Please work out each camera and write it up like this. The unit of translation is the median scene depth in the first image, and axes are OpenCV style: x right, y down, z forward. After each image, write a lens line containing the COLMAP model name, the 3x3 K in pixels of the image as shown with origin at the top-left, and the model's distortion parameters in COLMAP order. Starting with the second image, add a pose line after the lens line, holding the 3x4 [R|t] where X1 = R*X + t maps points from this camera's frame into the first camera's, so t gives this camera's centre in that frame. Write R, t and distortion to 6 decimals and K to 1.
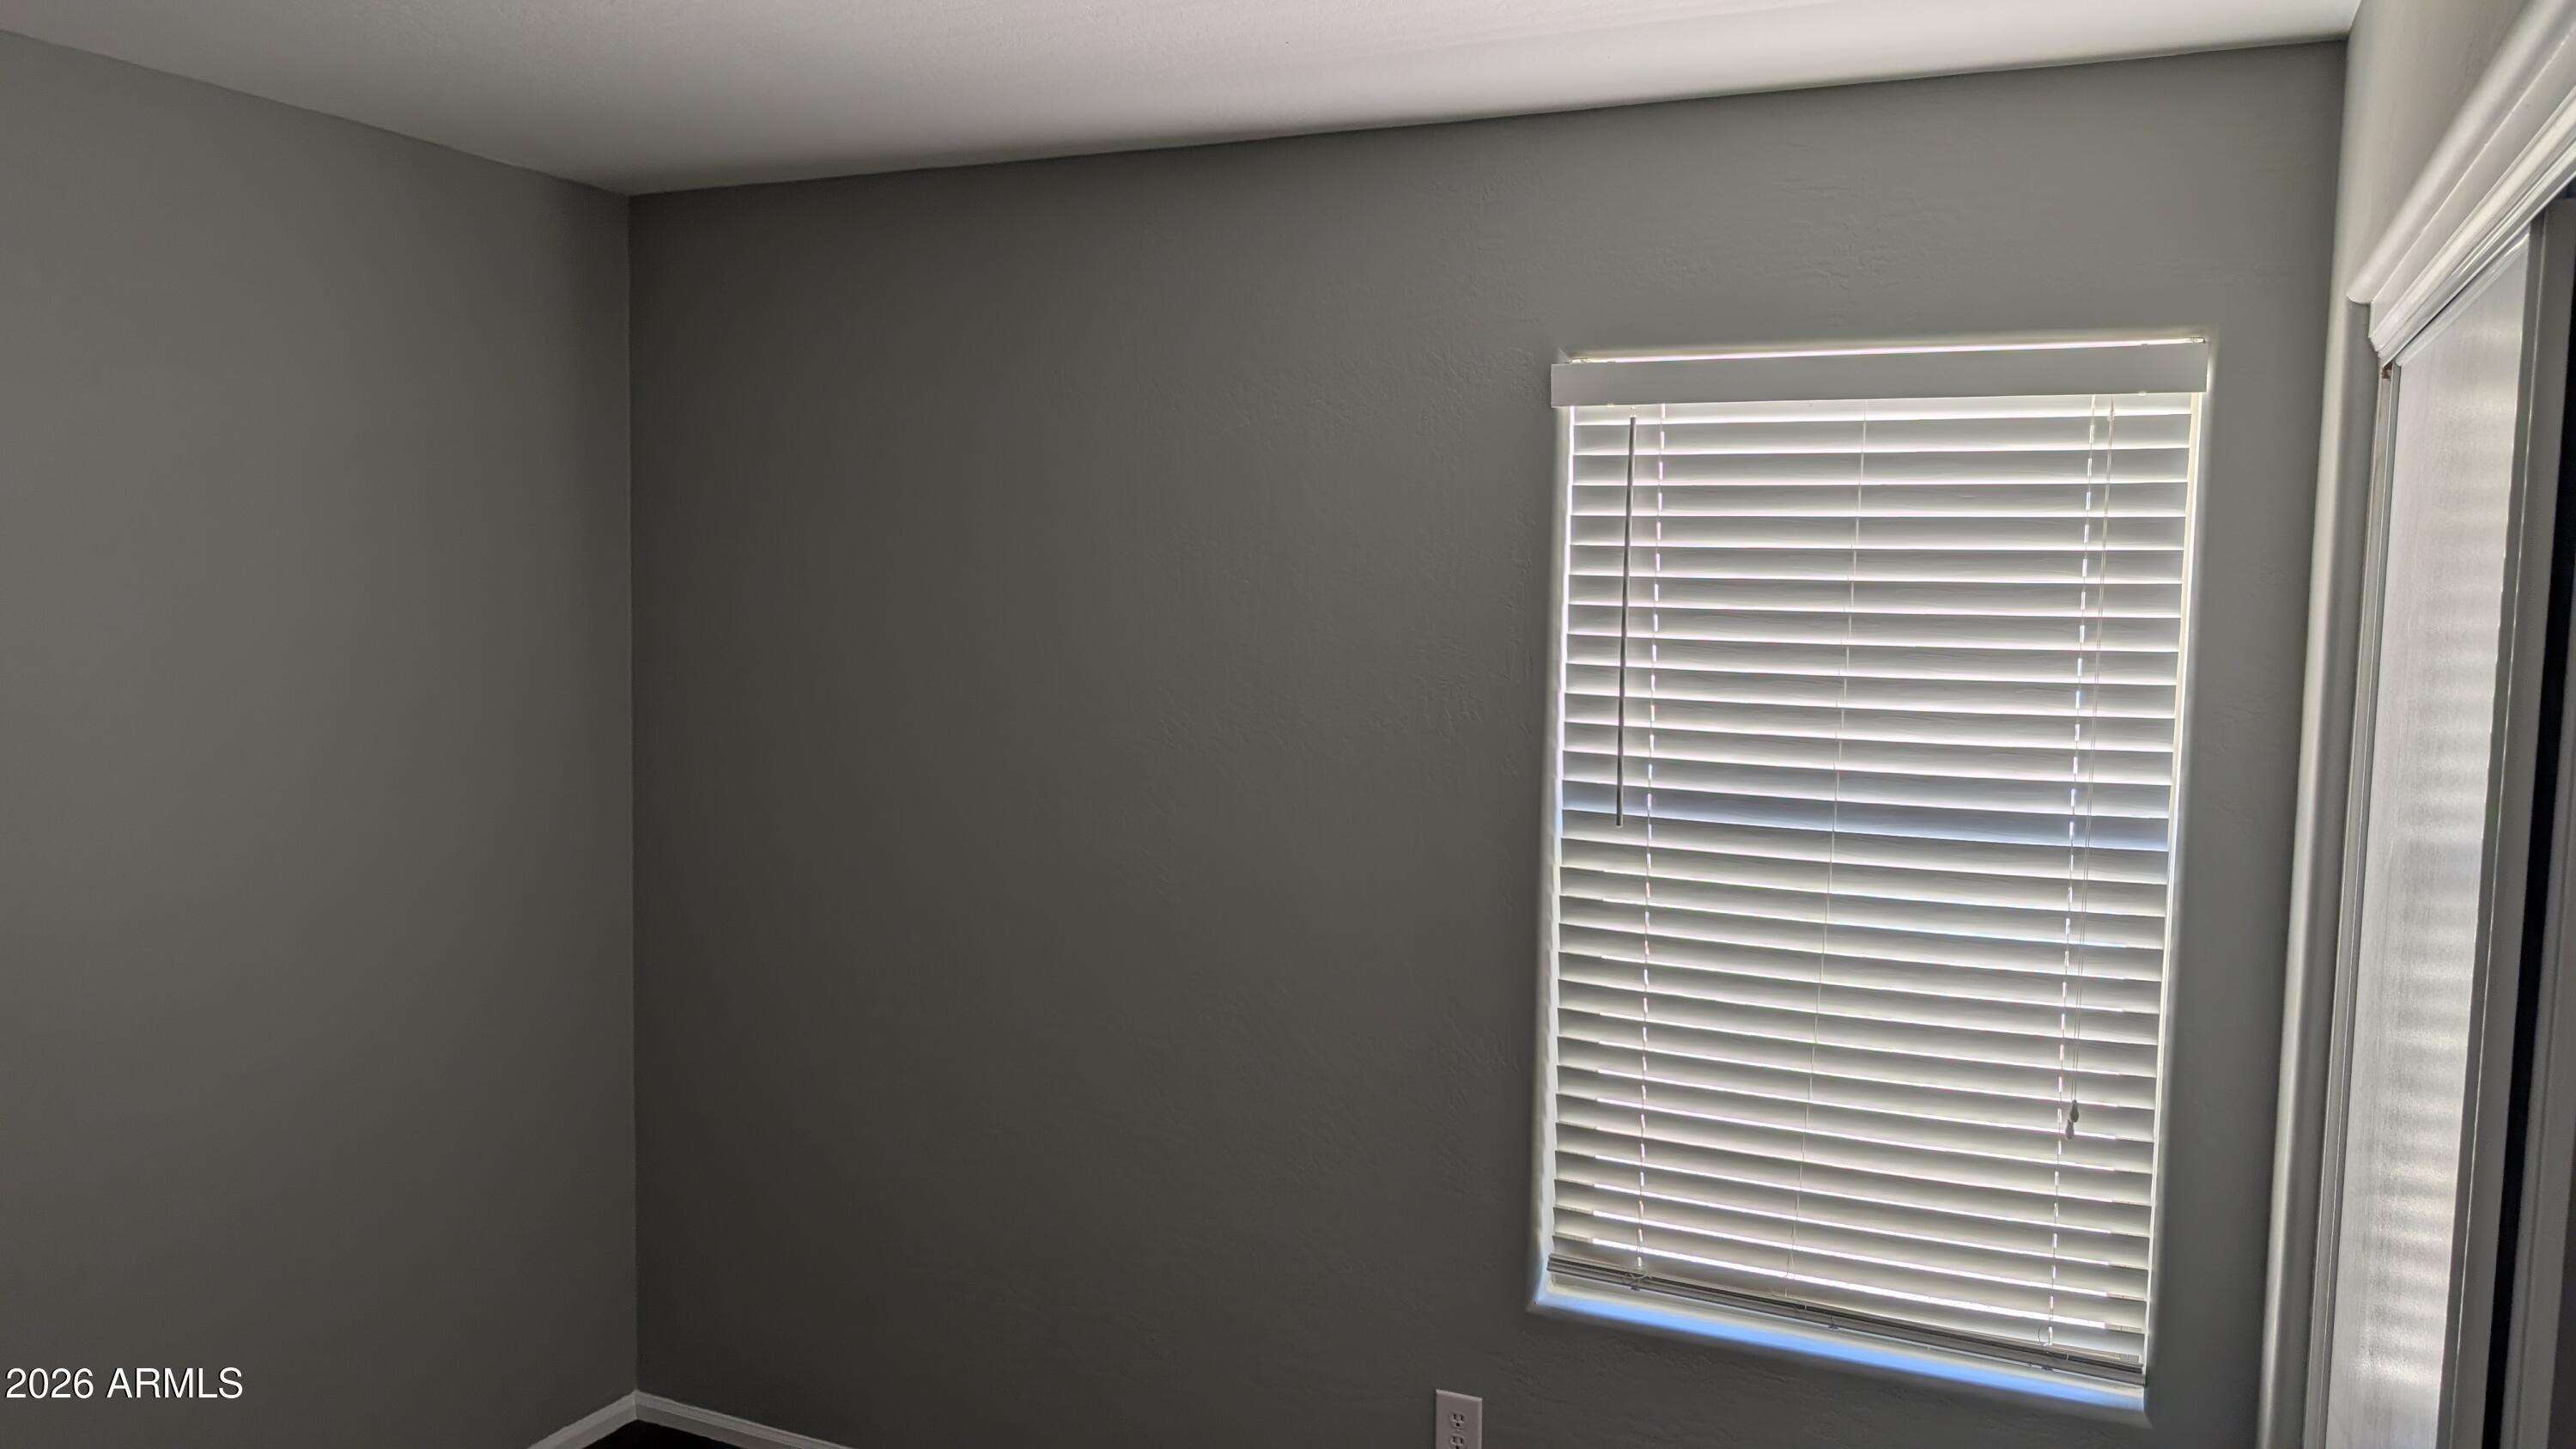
lens RADIAL K [[1883.7, 0, 1300.5], [0, 1883.7, 761.4], [0, 0, 1]] dist [0.056947, -0.064584]
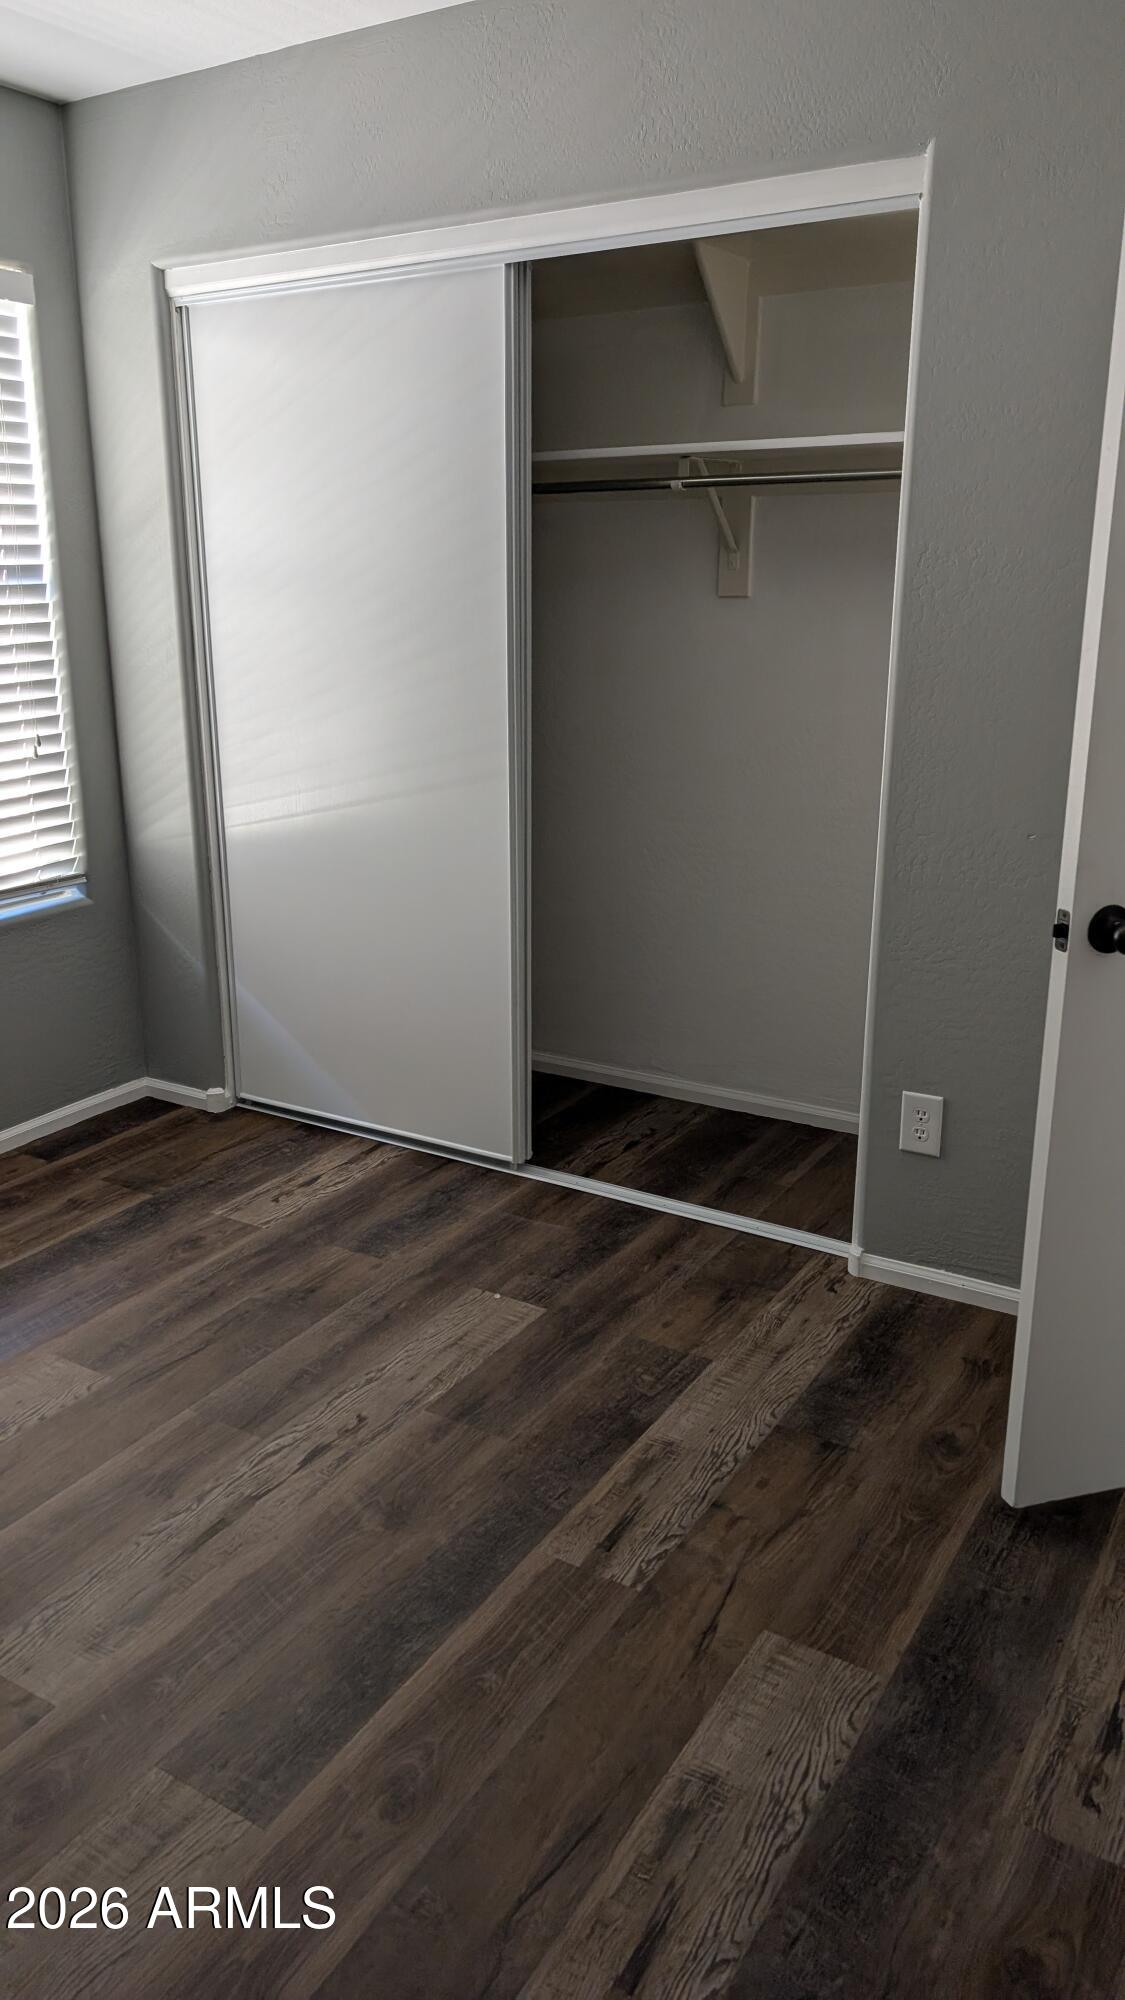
lens RADIAL K [[1462.3, 0, 543.6], [0, 1462.3, 985.8], [0, 0, 1]] dist [0.056947, -0.064584]
pose [[0.147164, -0.295768, 0.943856, -0.863690], [0.099044, 0.953856, 0.283459, 0.060433], [-0.984141, 0.051769, 0.169667, 0.318410]]
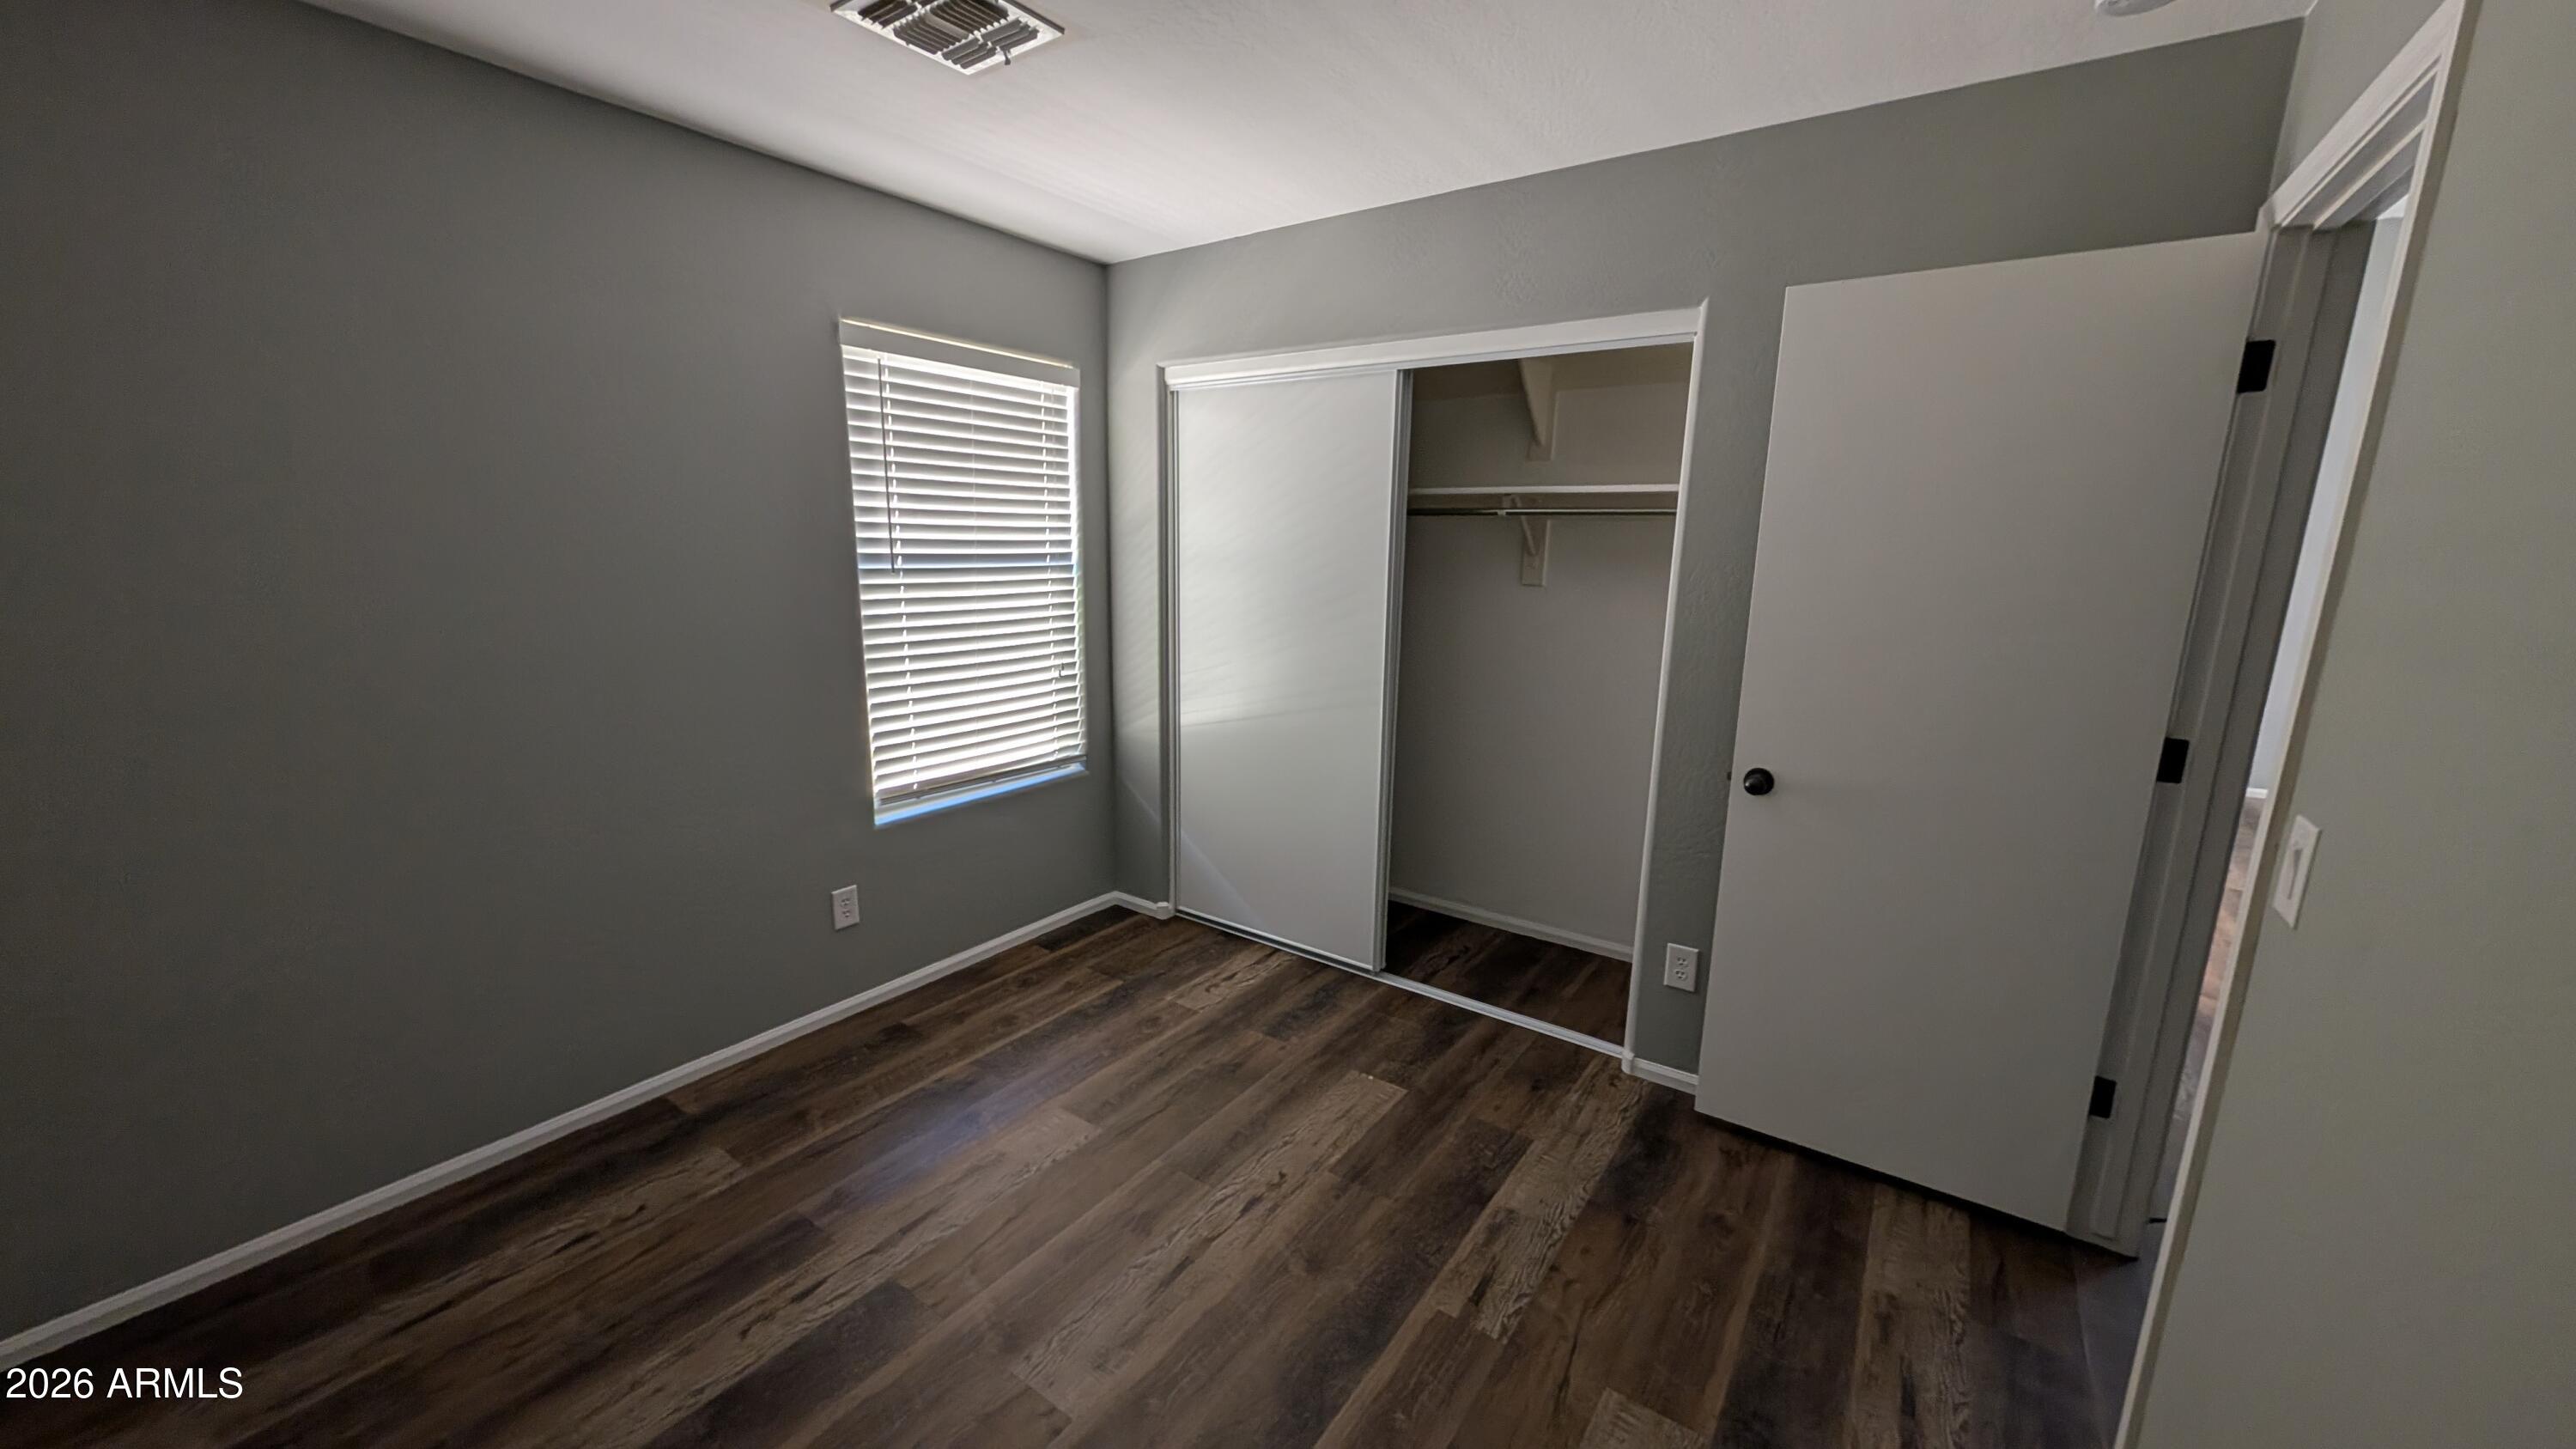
lens RADIAL K [[939.1, 0, 1297.0], [0, 939.1, 722.3], [0, 0, 1]] dist [0.001101, 0.000276]
pose [[0.195745, -0.209711, 0.957969, -0.782728], [0.074367, 0.977228, 0.198732, 0.024777], [-0.977831, 0.032341, 0.206883, 0.409850]]
